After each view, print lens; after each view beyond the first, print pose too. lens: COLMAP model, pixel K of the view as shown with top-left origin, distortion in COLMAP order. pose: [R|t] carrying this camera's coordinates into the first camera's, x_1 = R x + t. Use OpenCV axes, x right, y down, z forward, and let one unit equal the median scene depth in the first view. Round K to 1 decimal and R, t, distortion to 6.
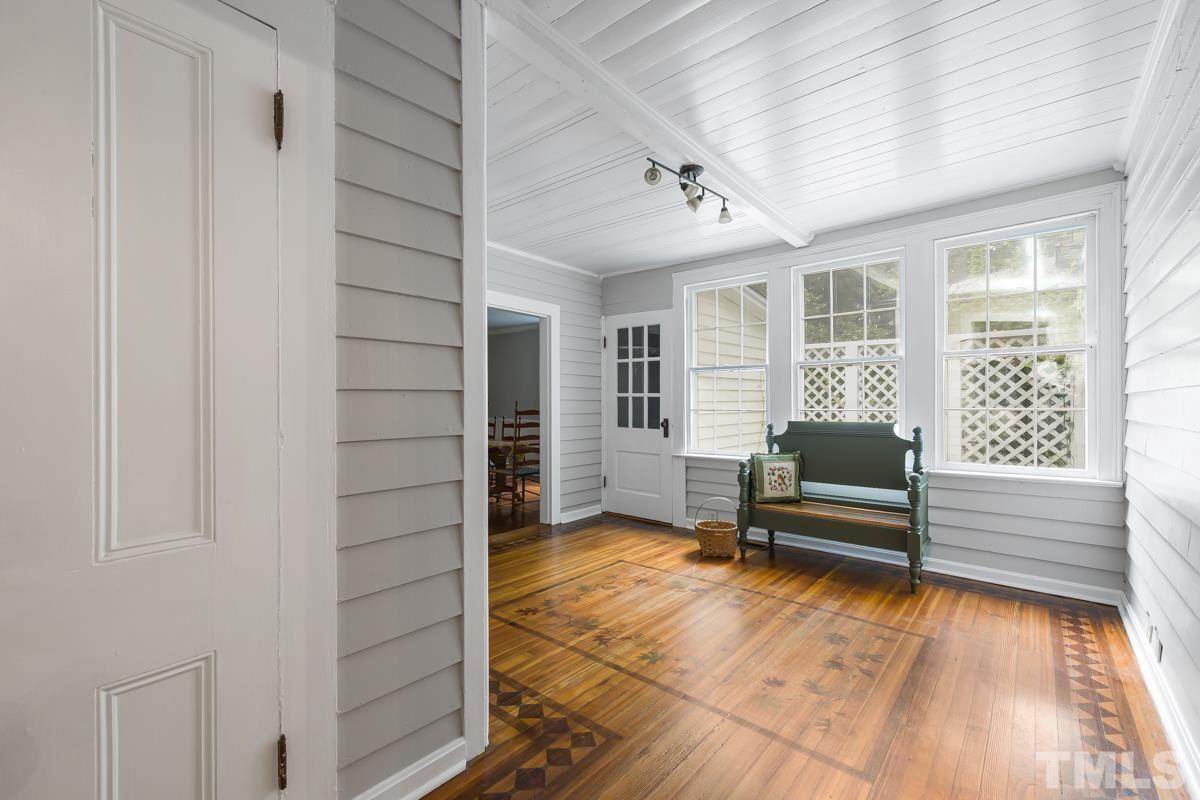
lens RADIAL K [[514.2, 0, 599.1], [0, 514.2, 396.7], [0, 0, 1]] dist [-0.003585, -0.000792]
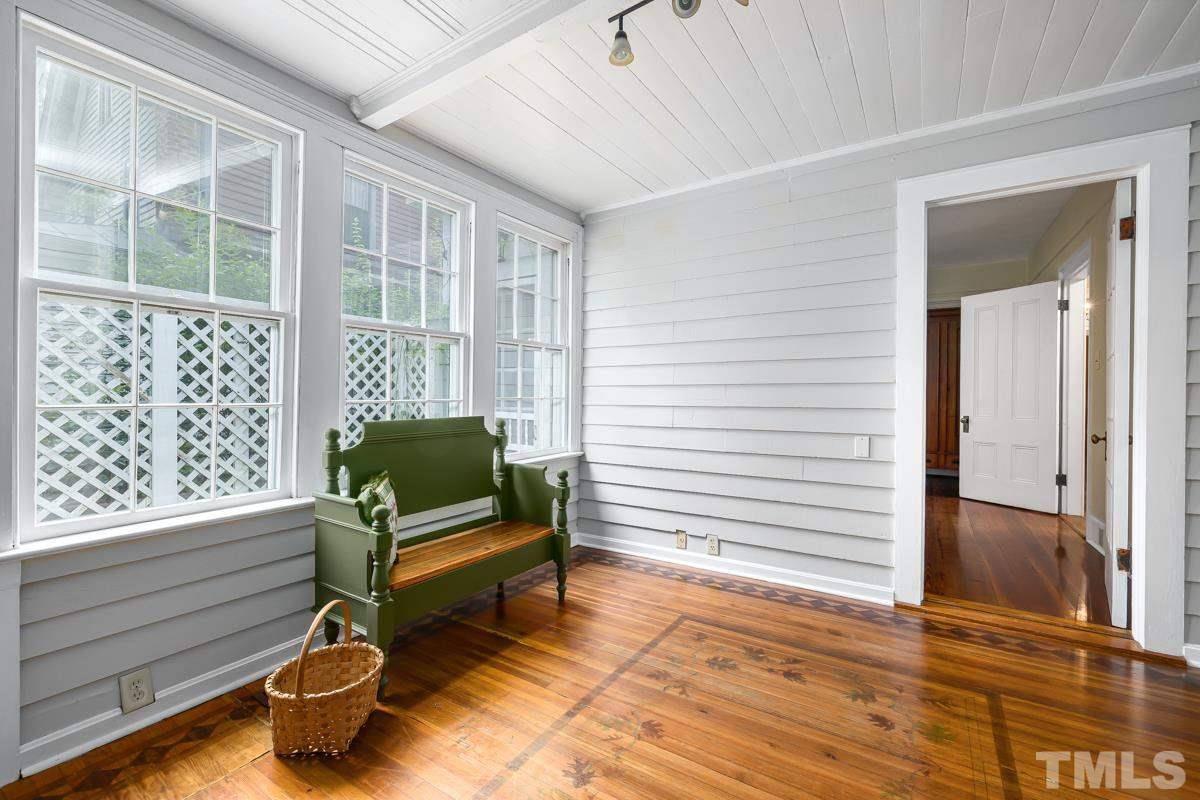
lens RADIAL K [[514.2, 0, 567.6], [0, 514.2, 398.4], [0, 0, 1]] dist [-0.003585, -0.000792]
pose [[-0.110406, -0.002881, 0.993882, -0.263538], [-0.009048, 0.999957, 0.001894, 0.020478], [-0.993845, -0.008784, -0.110427, 0.985591]]
